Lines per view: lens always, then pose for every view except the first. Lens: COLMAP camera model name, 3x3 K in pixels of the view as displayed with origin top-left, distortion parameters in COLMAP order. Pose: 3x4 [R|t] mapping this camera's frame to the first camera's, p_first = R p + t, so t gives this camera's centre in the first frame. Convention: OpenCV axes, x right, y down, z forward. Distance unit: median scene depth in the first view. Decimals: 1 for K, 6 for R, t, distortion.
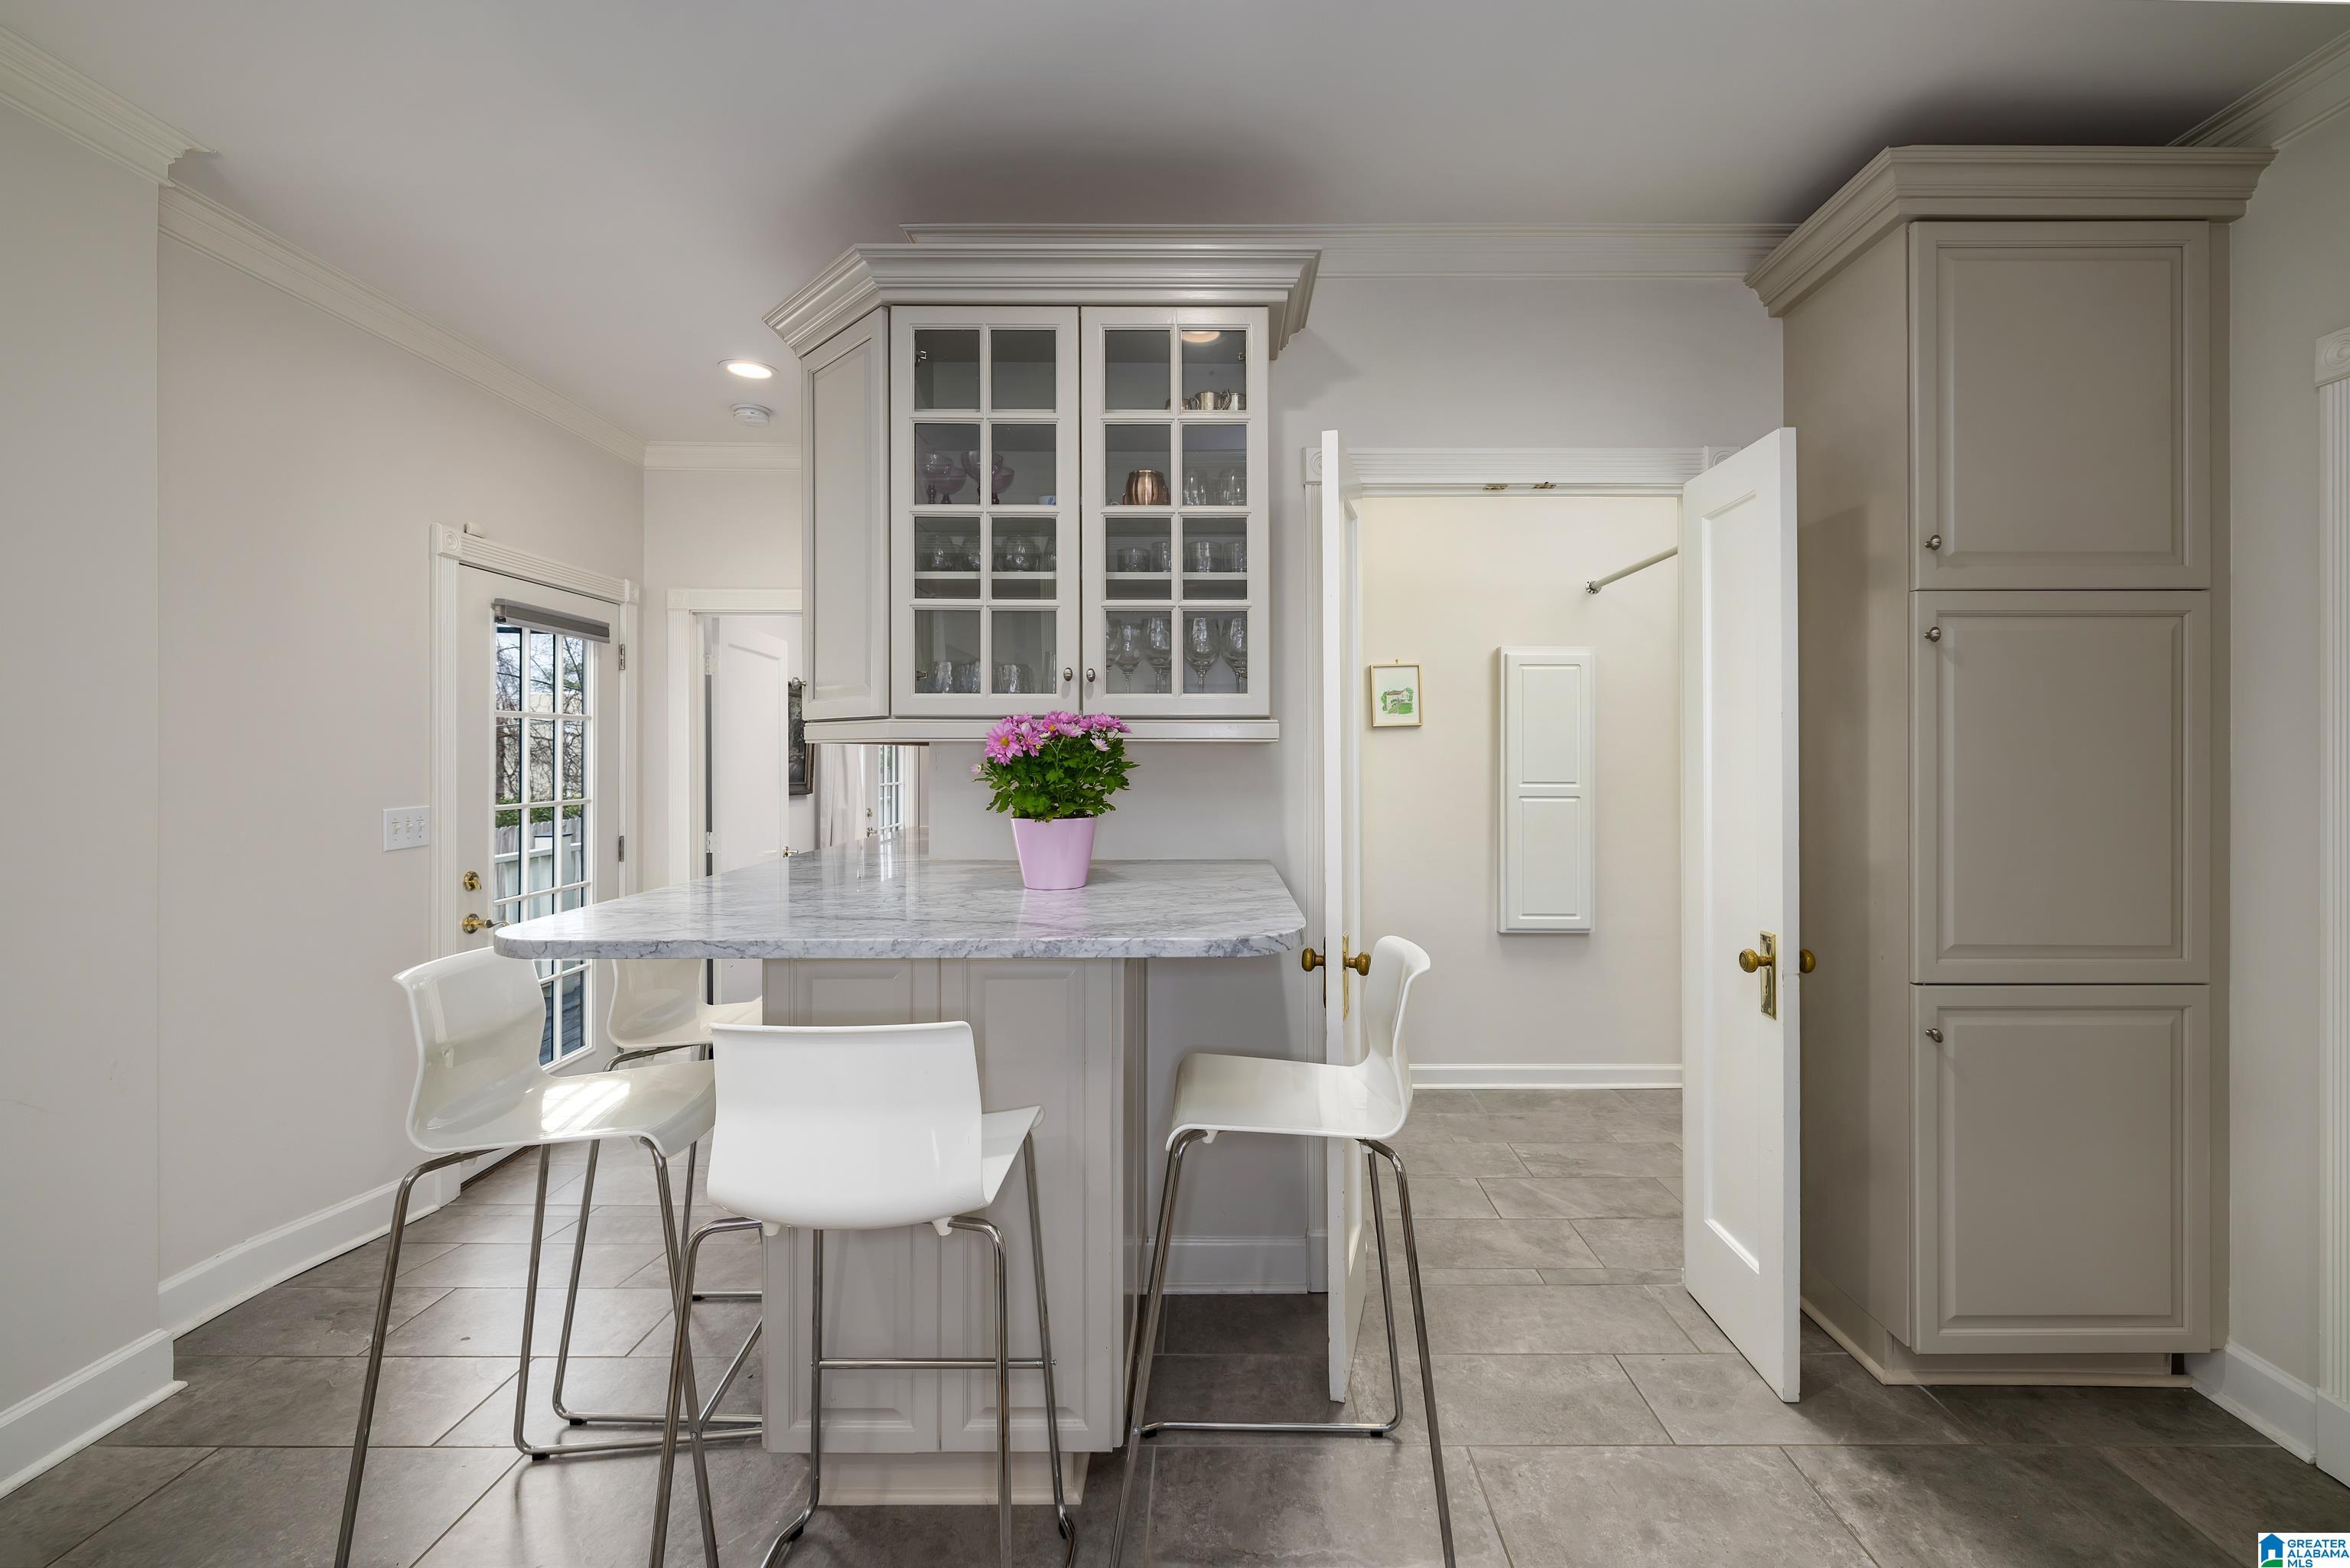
lens RADIAL K [[981.3, 0, 1175.0], [0, 981.3, 784.0], [0, 0, 1]] dist [-0.002900, 0.000424]
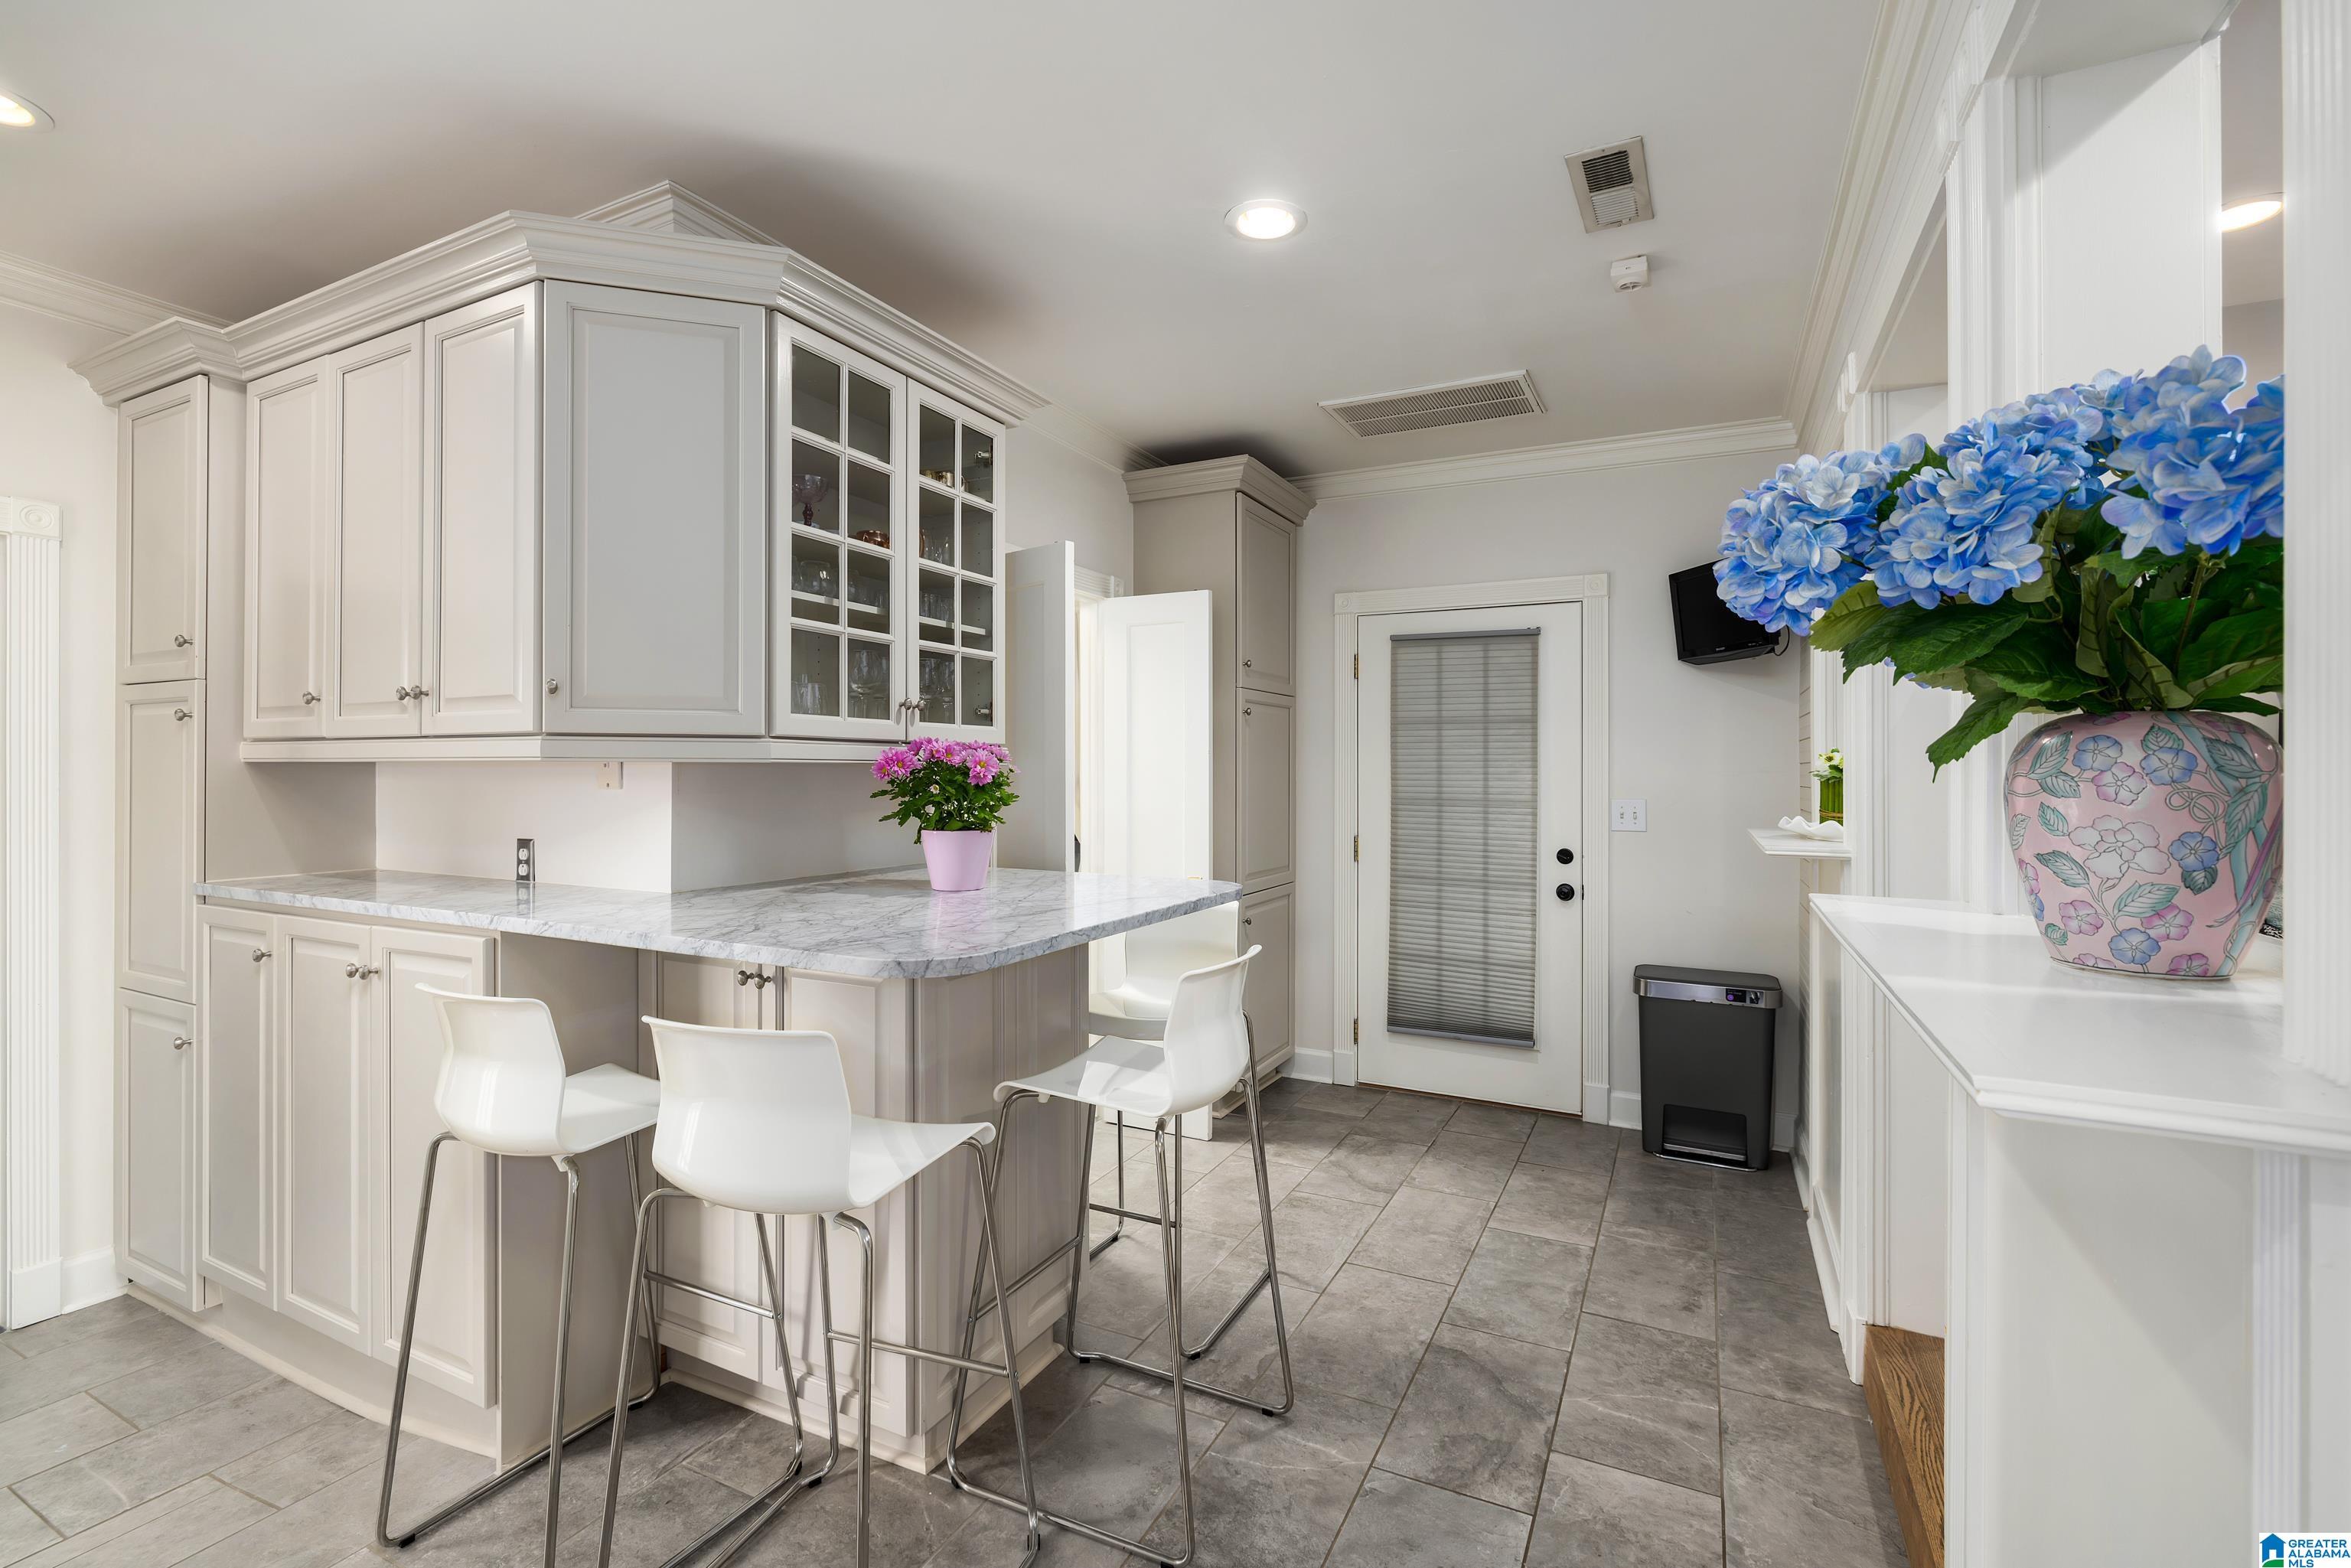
lens RADIAL K [[1030.4, 0, 1186.9], [0, 1030.4, 770.6], [0, 0, 1]] dist [0.029552, 0.000012]
pose [[0.458067, -0.000337, 0.888918, -1.004445], [0.002004, 0.999998, -0.000654, -0.032786], [-0.888915, 0.002081, 0.458067, 0.168771]]
